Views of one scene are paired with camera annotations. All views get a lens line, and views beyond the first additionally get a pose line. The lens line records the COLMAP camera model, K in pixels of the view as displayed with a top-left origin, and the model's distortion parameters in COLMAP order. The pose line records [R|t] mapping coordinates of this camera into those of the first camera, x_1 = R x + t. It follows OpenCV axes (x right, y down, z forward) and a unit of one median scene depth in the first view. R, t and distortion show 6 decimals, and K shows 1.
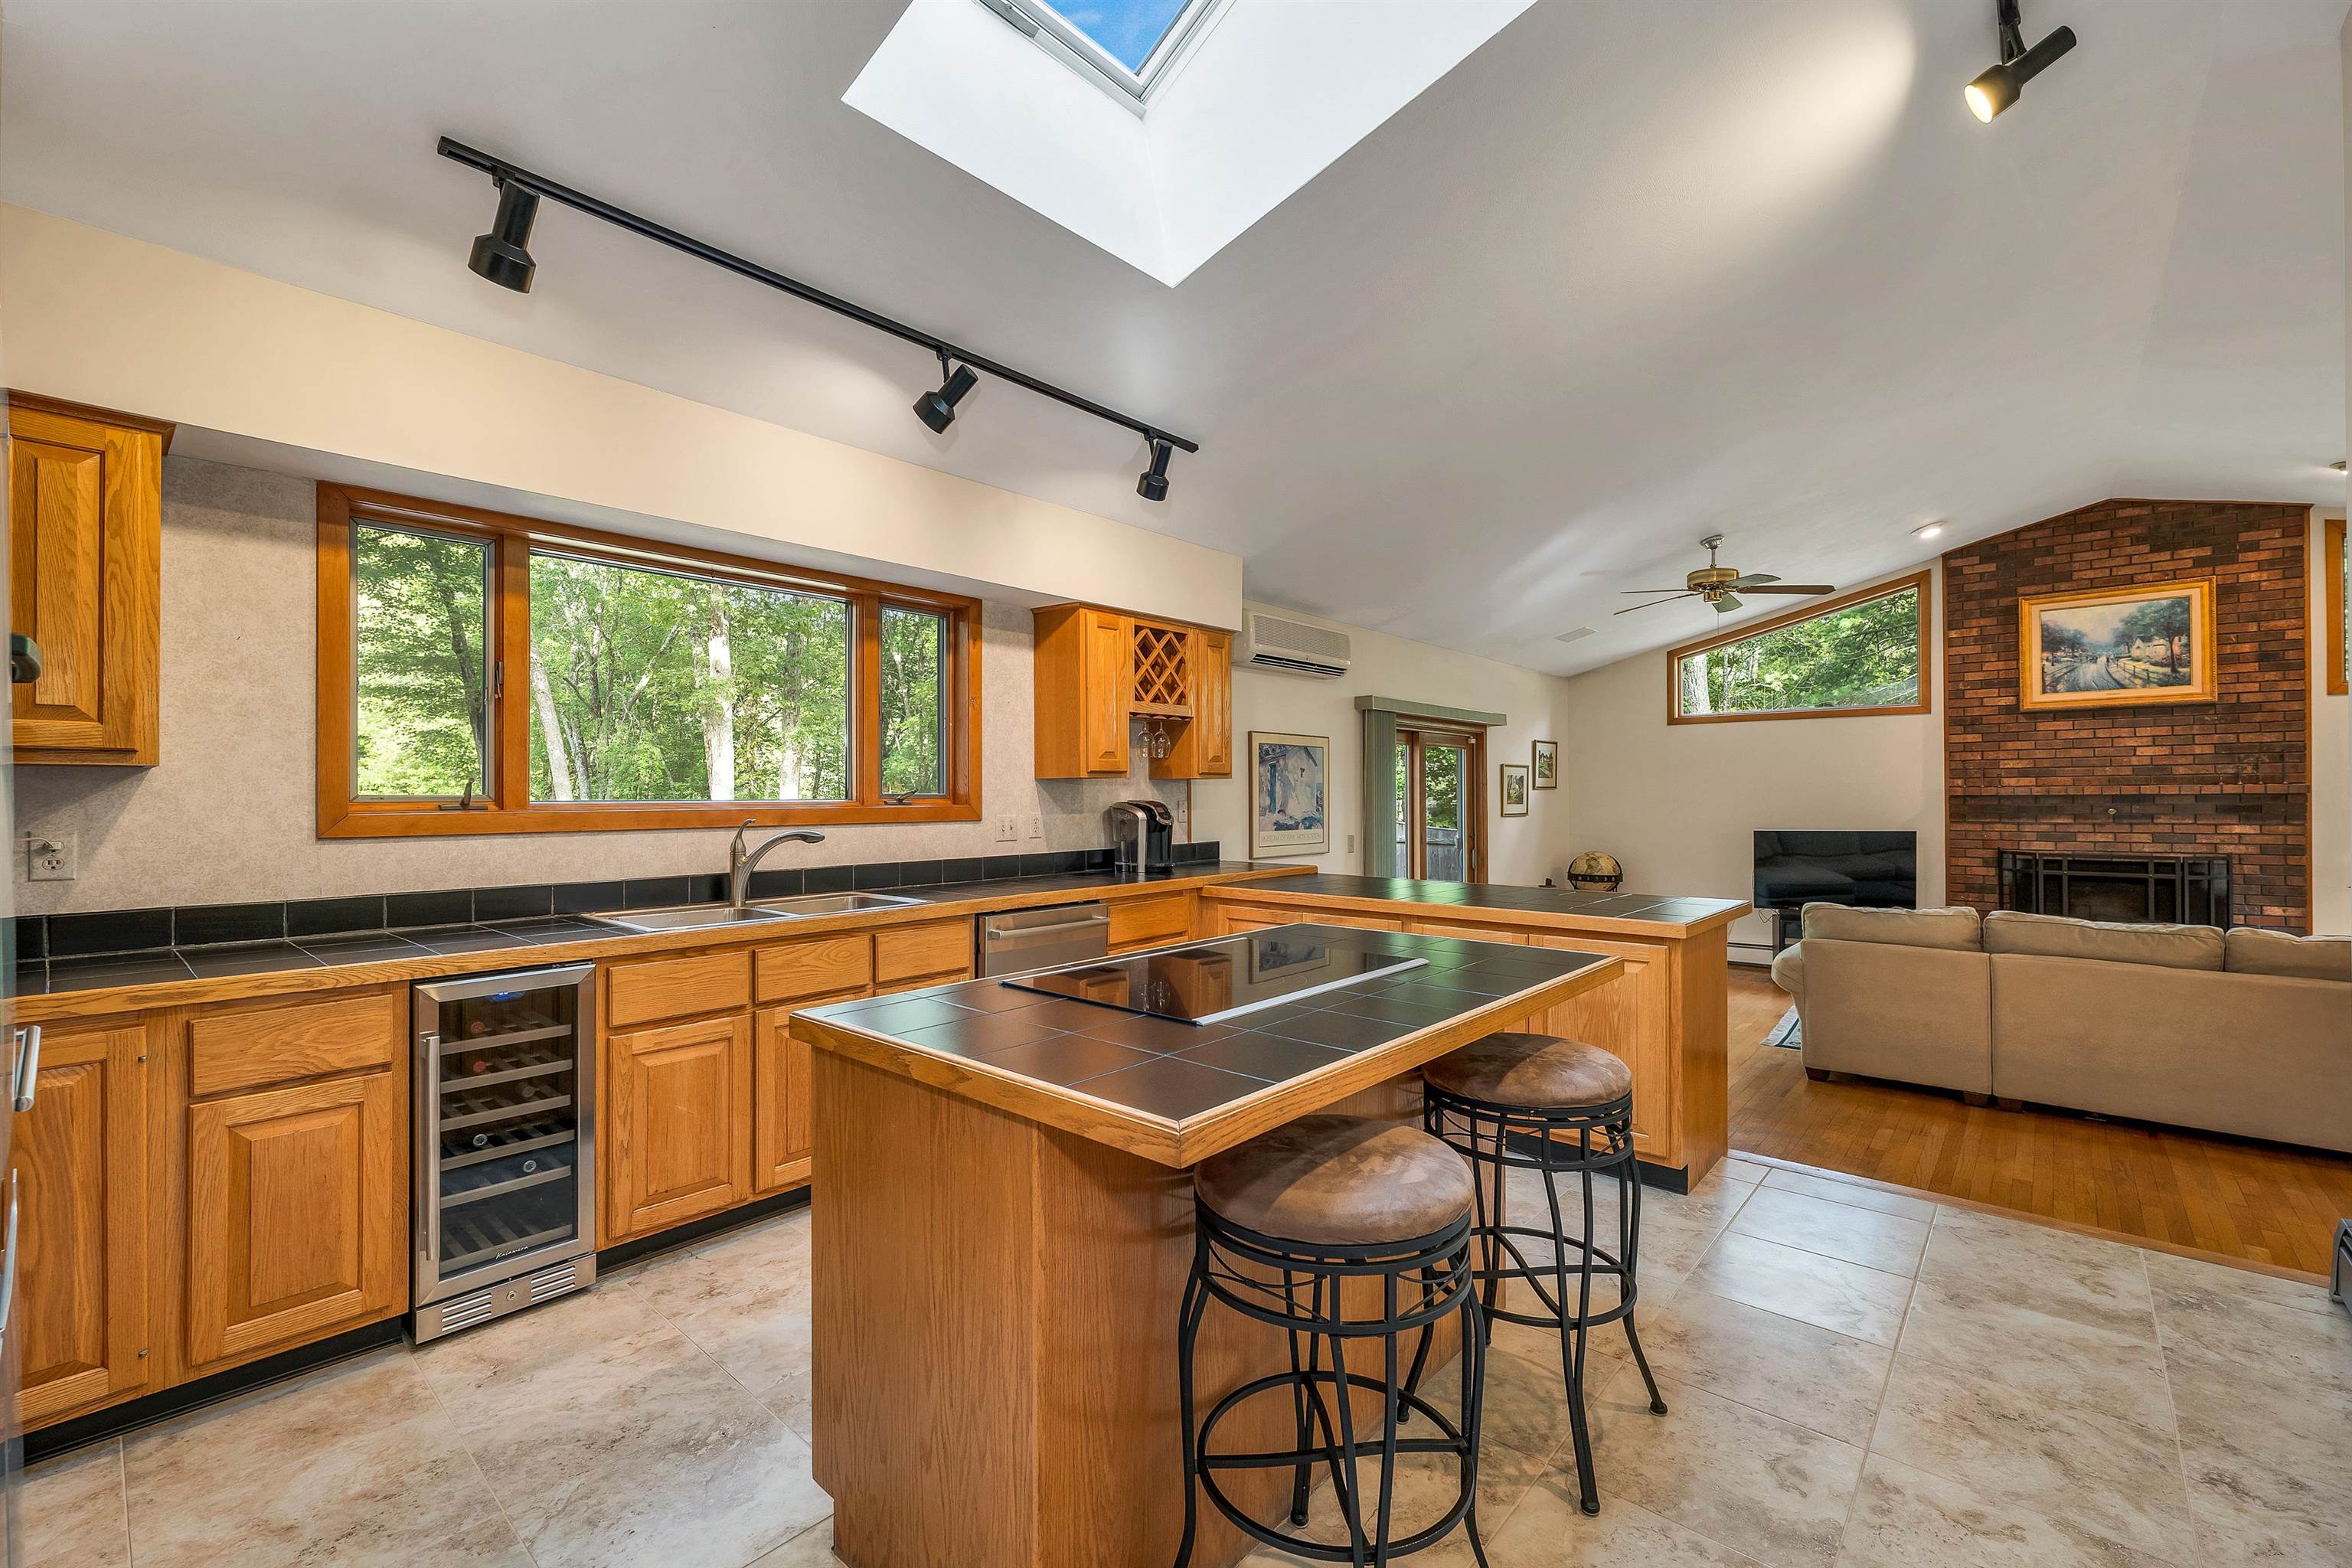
lens RADIAL K [[982.6, 0, 1178.1], [0, 982.6, 792.0], [0, 0, 1]] dist [0.000699, 0.000436]
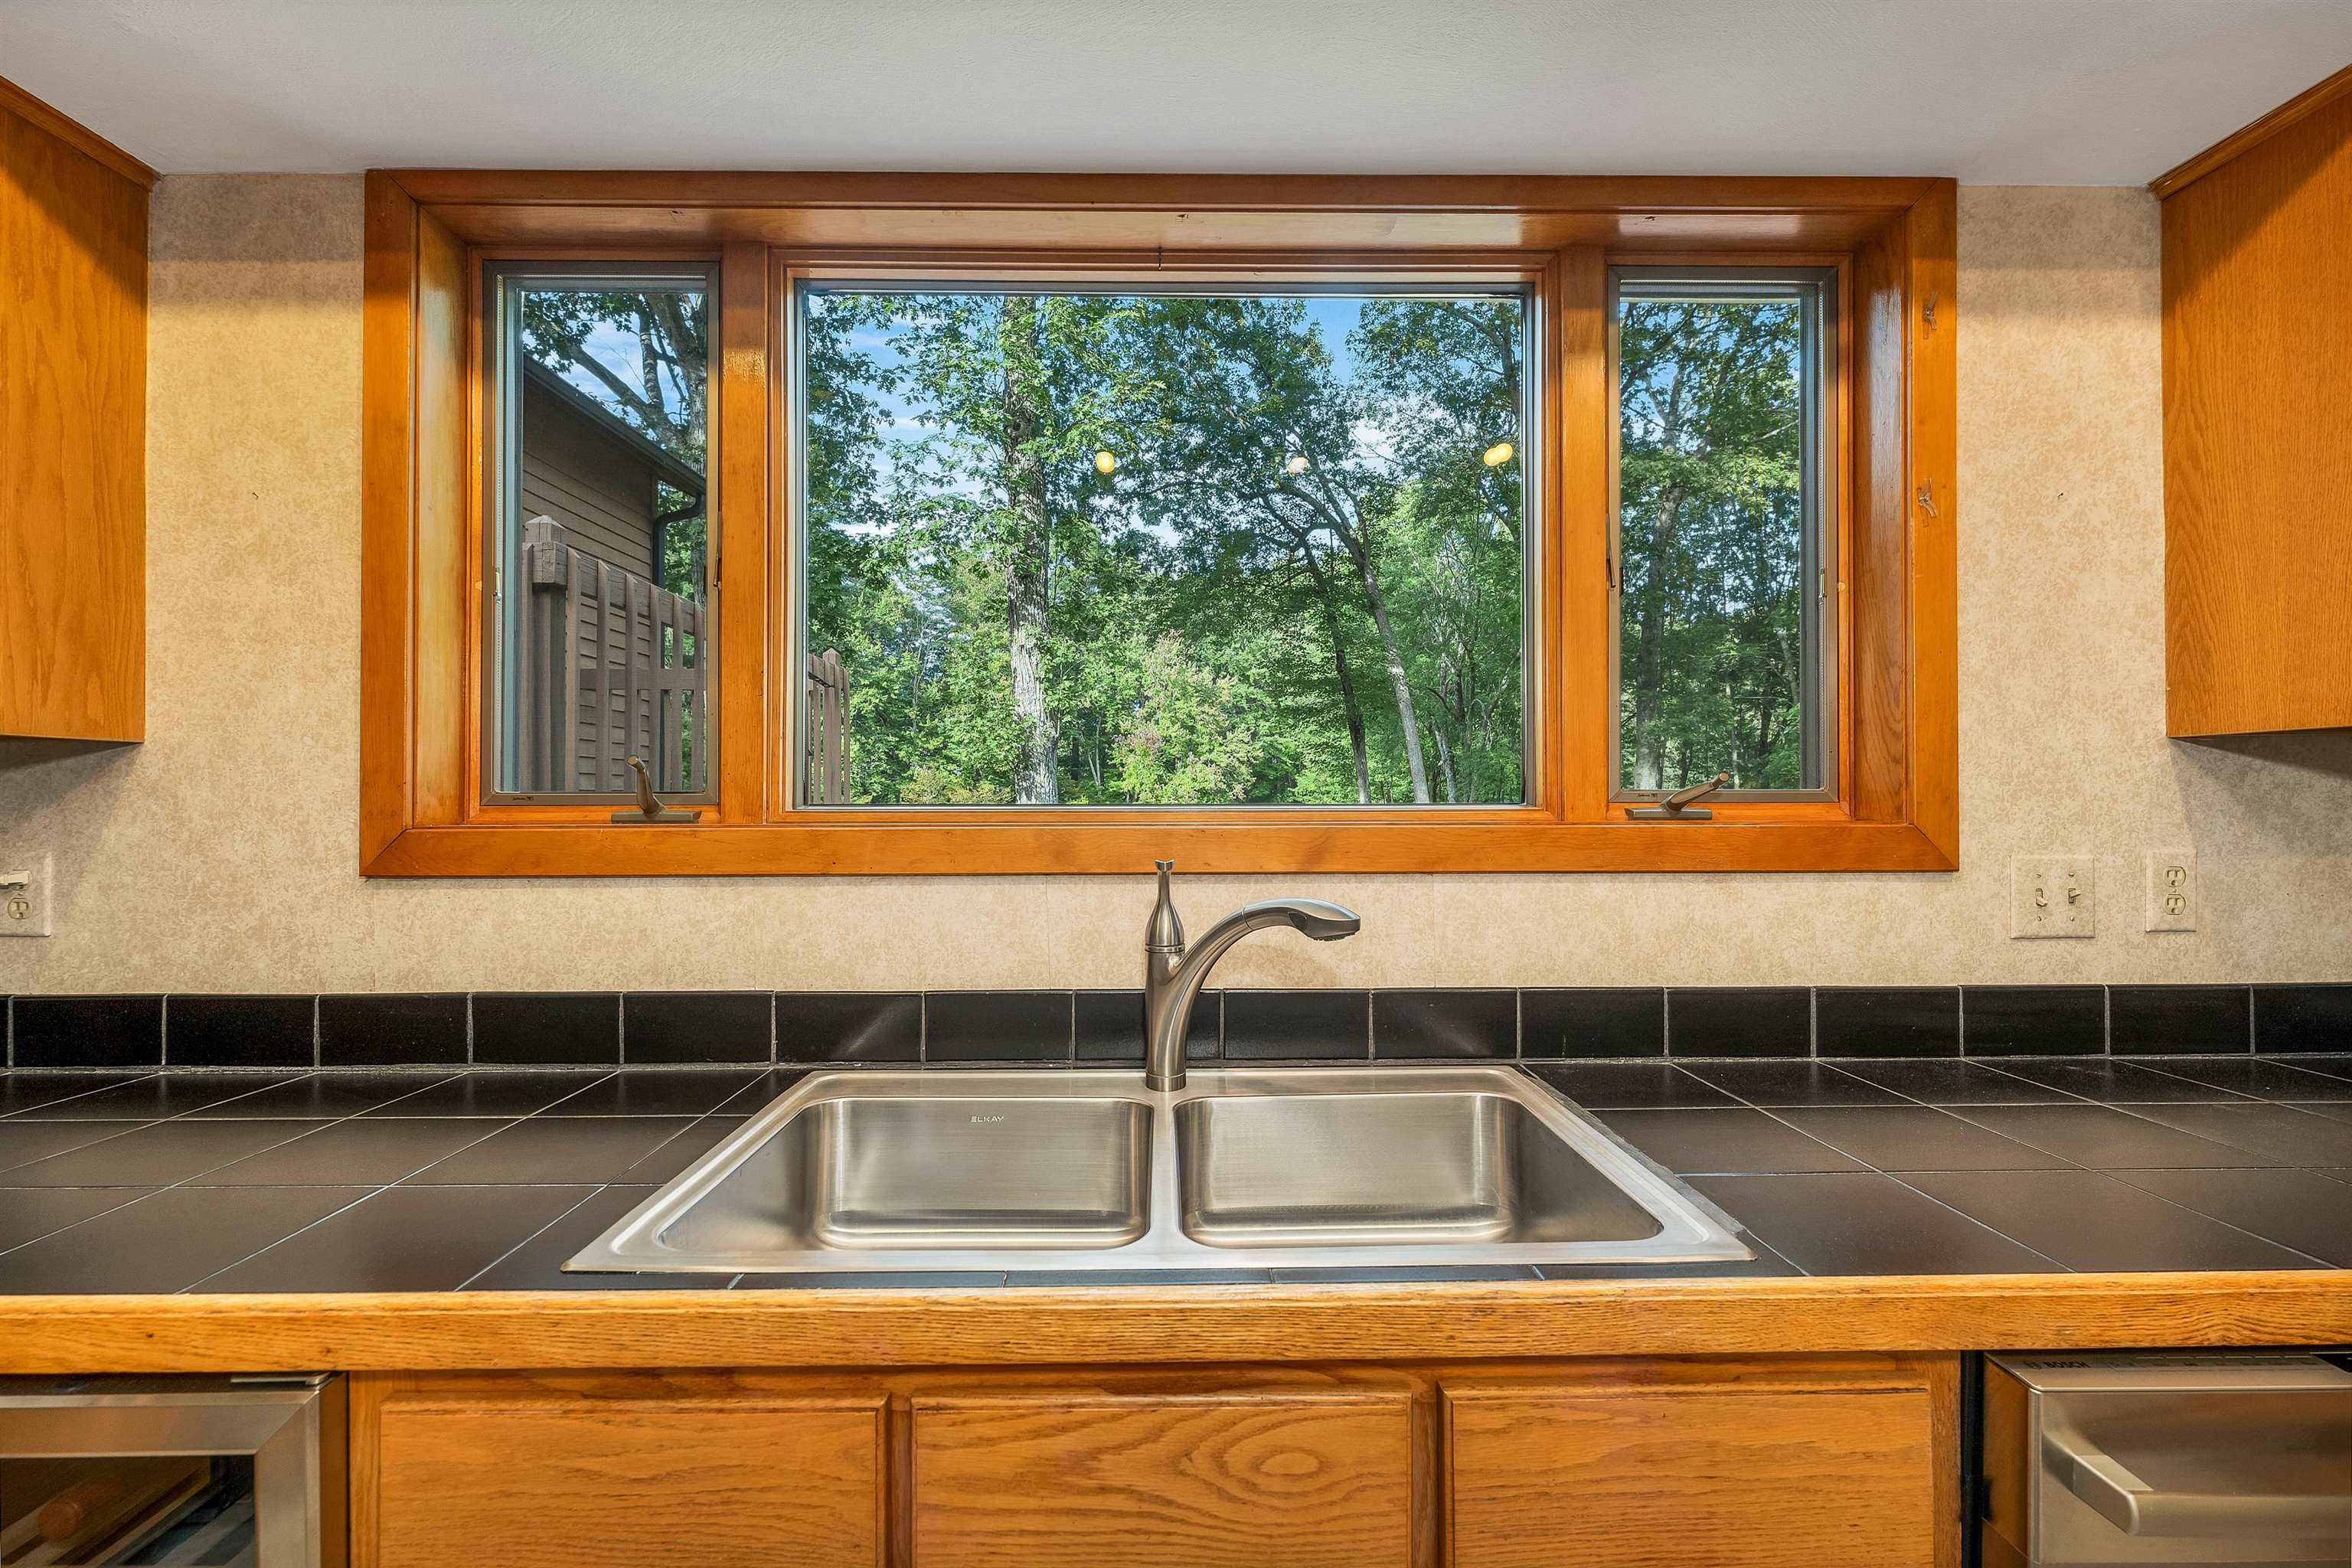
lens RADIAL K [[982.6, 0, 1178.1], [0, 982.6, 792.0], [0, 0, 1]] dist [0.000699, 0.000436]
pose [[0.672664, -0.005360, -0.739929, -0.215459], [0.002466, 0.999984, -0.005002, 0.007369], [0.739944, 0.001540, 0.672666, 0.961697]]
